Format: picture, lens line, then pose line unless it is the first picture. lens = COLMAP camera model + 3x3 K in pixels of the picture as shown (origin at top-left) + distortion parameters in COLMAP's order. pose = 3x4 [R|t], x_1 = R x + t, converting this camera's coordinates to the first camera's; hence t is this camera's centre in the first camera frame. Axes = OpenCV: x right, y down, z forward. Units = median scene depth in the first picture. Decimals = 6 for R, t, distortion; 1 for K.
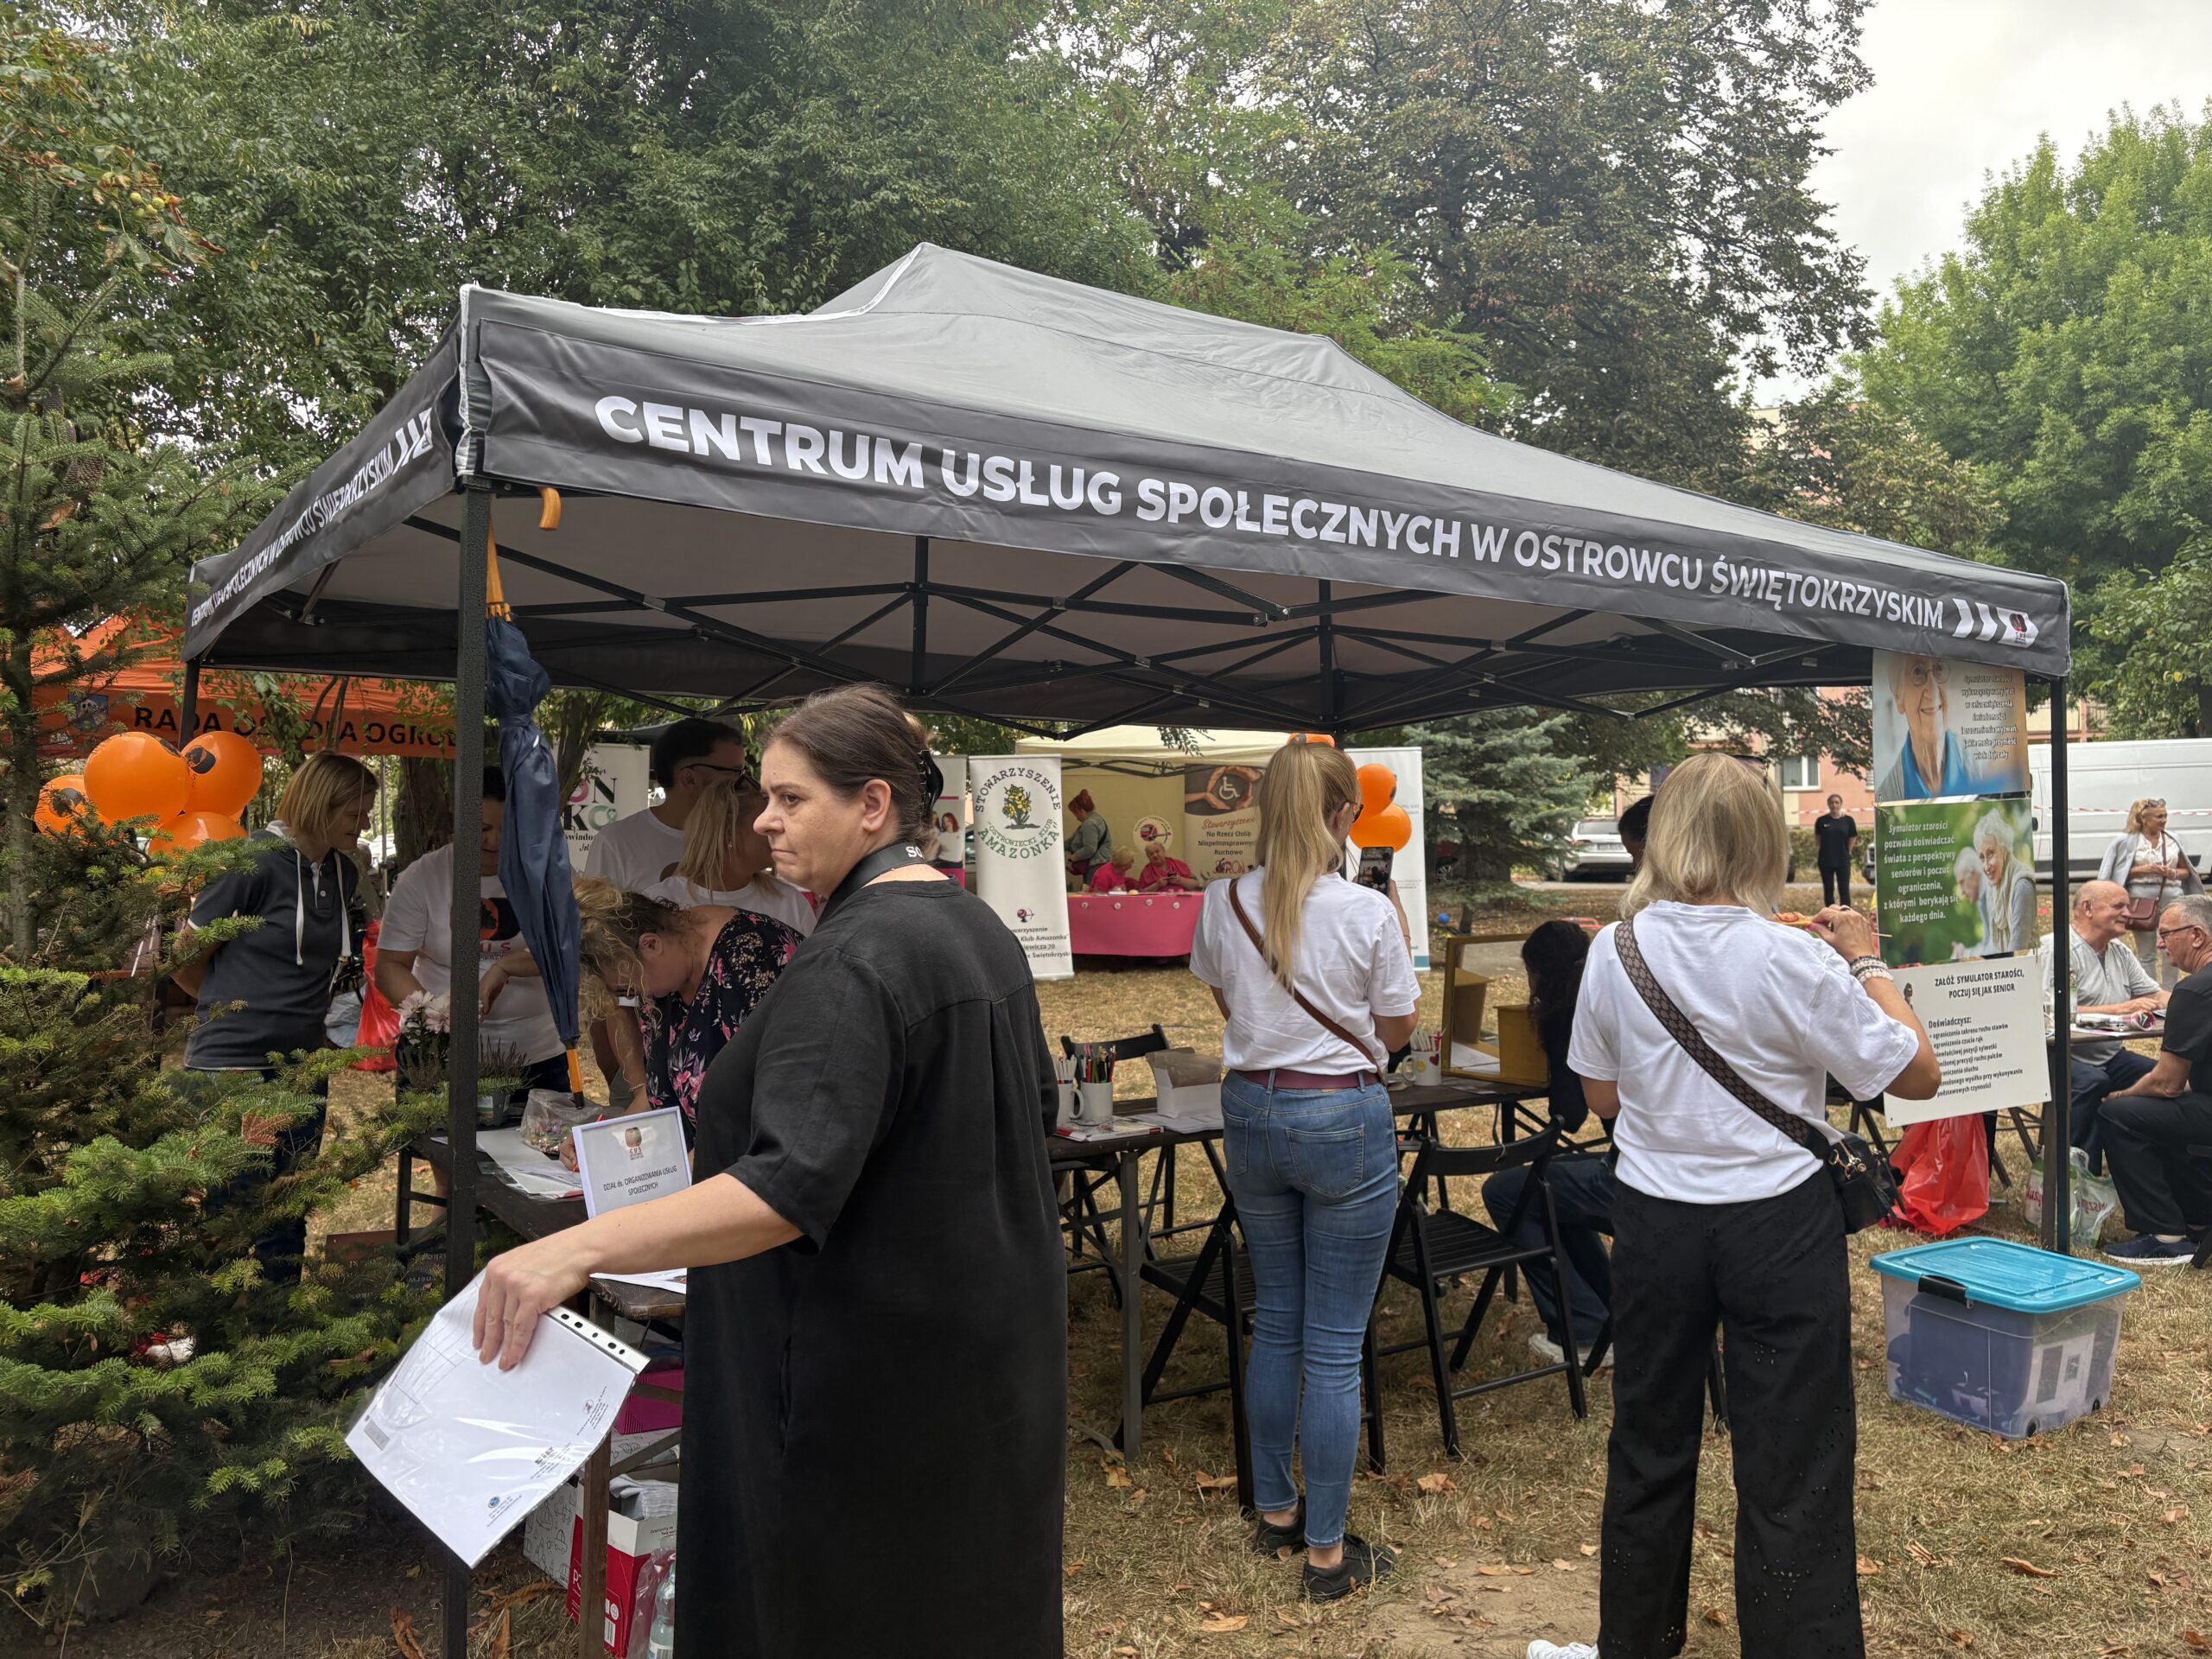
lens RADIAL K [[1526.3, 0, 1106.0], [0, 1526.3, 829.5], [0, 0, 1]] dist [0.058108, -0.047522]
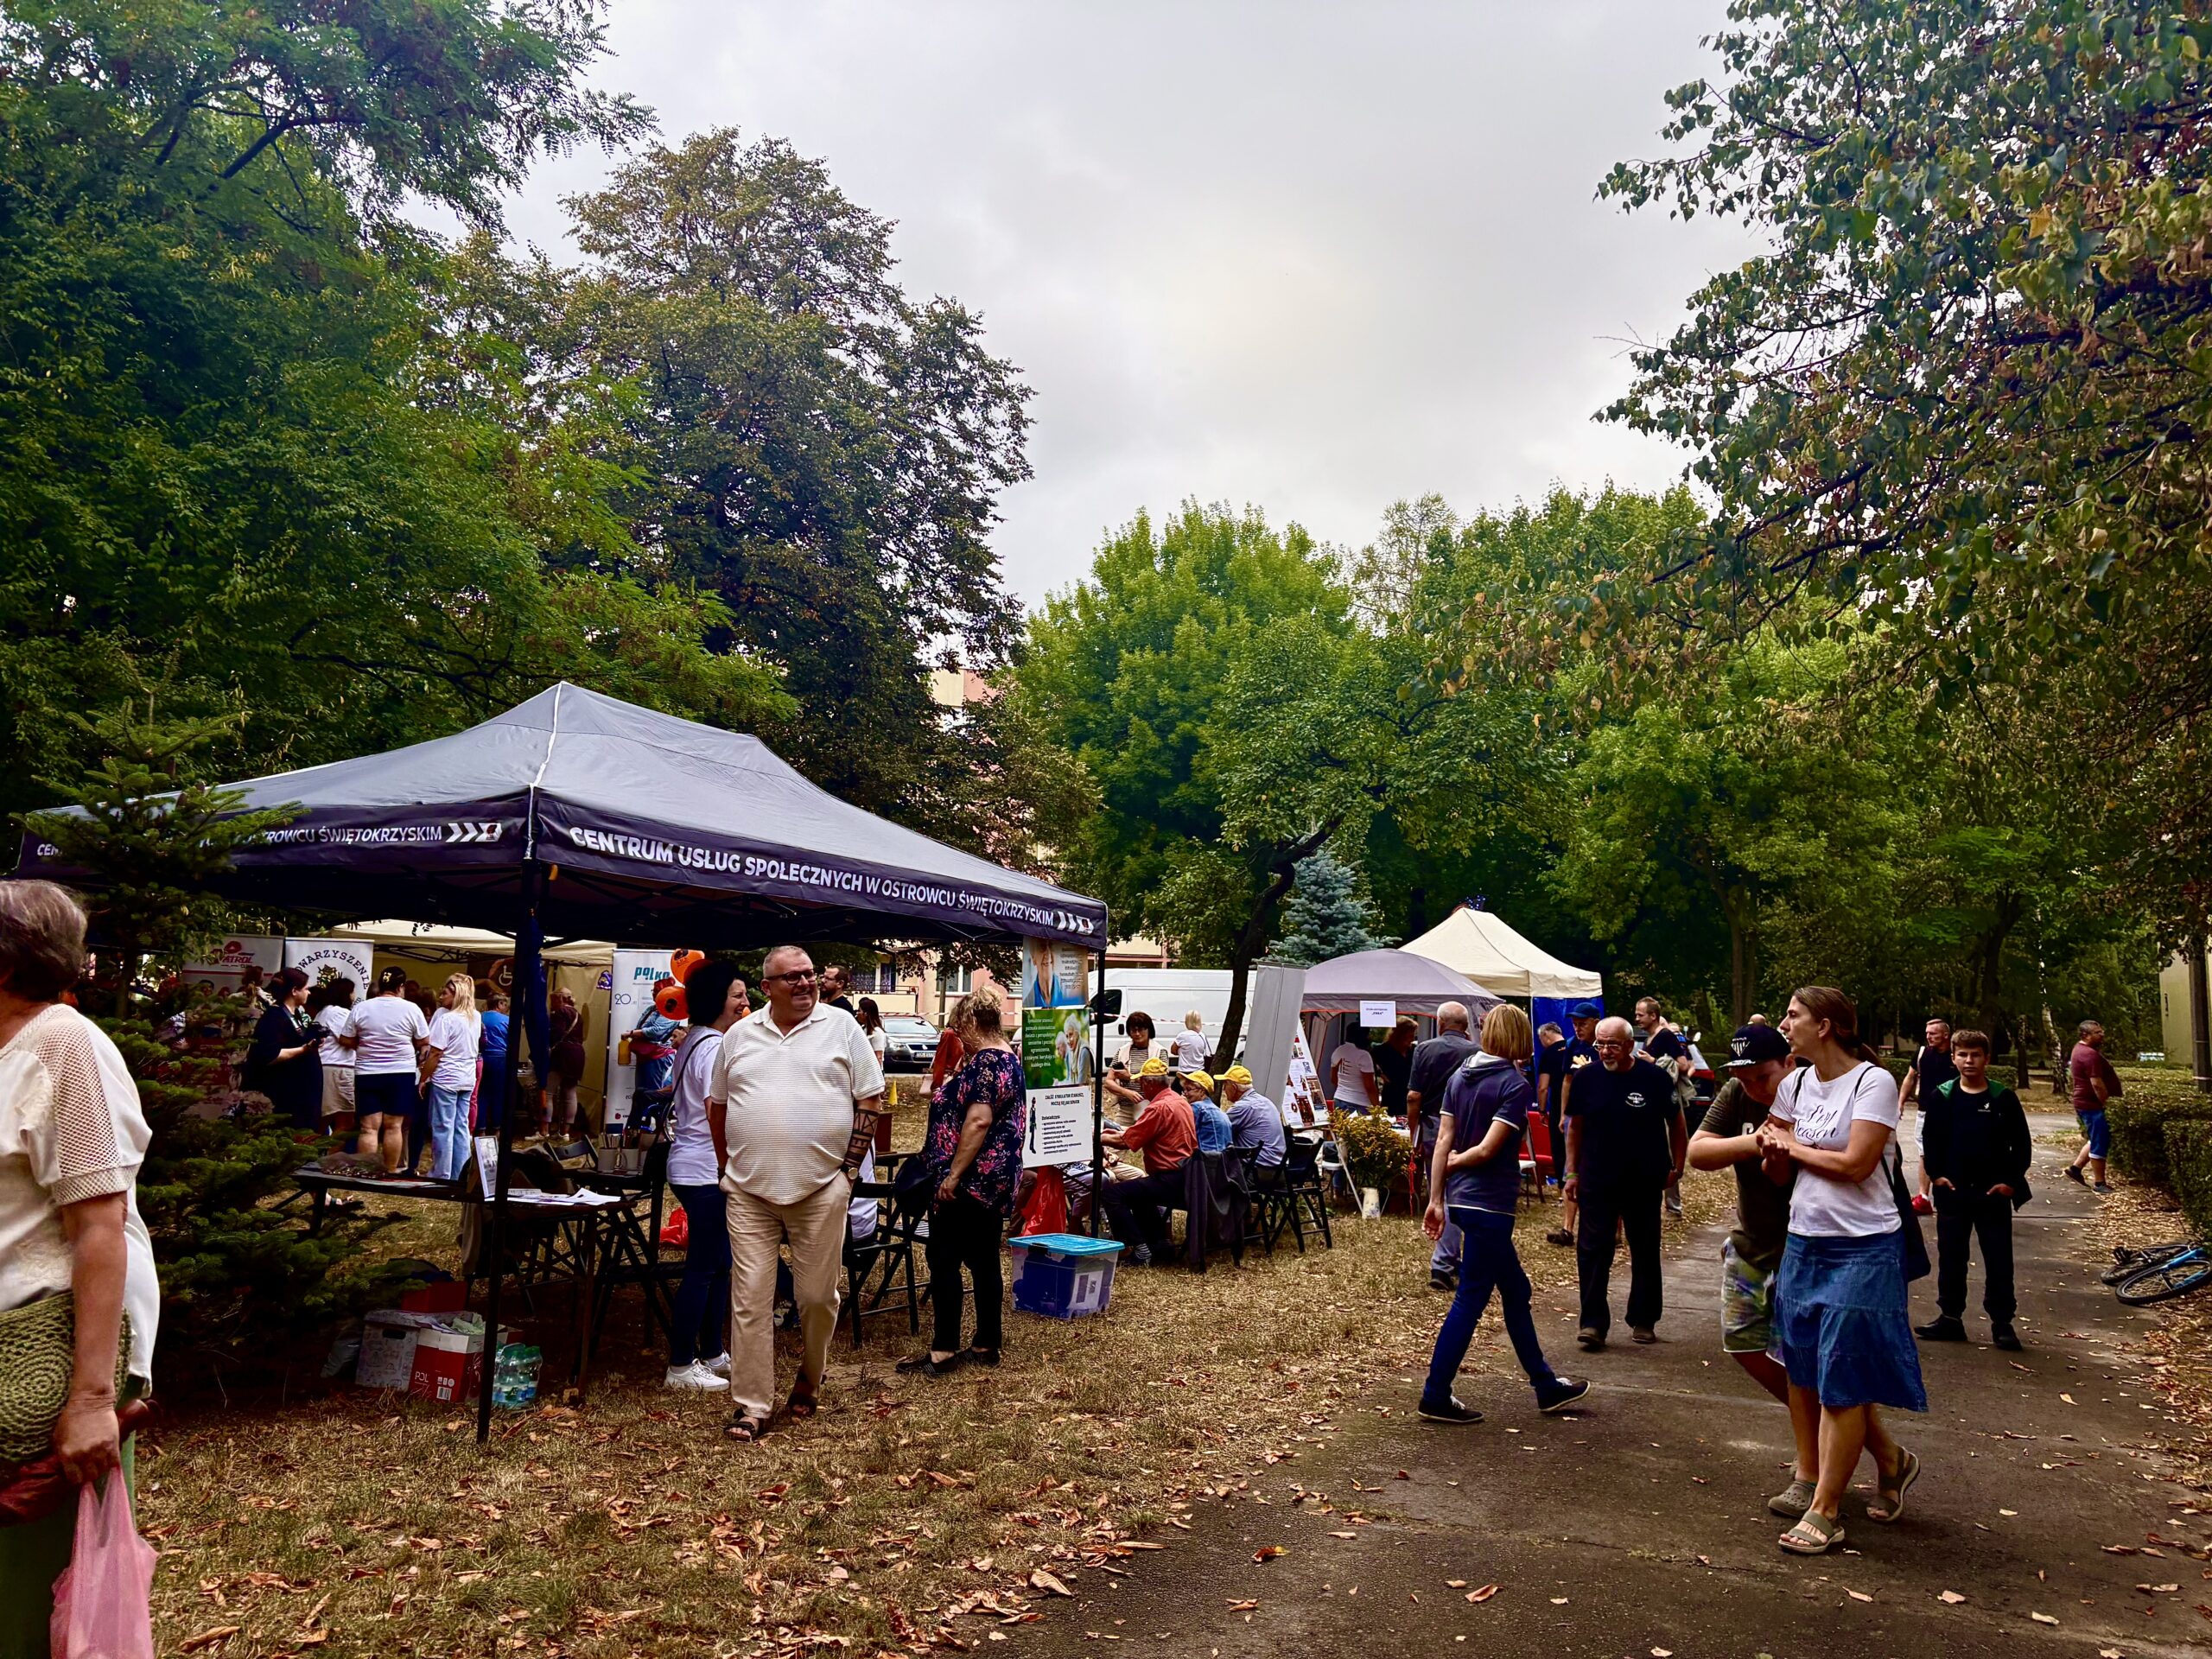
lens RADIAL K [[1710.5, 0, 1106.0], [0, 1710.5, 829.5], [0, 0, 1]] dist [-0.006620, -0.001474]
pose [[0.868819, 0.082567, 0.488198, -0.704006], [-0.027331, 0.992492, -0.119217, 0.019900], [-0.494376, 0.090235, 0.864552, -1.372302]]
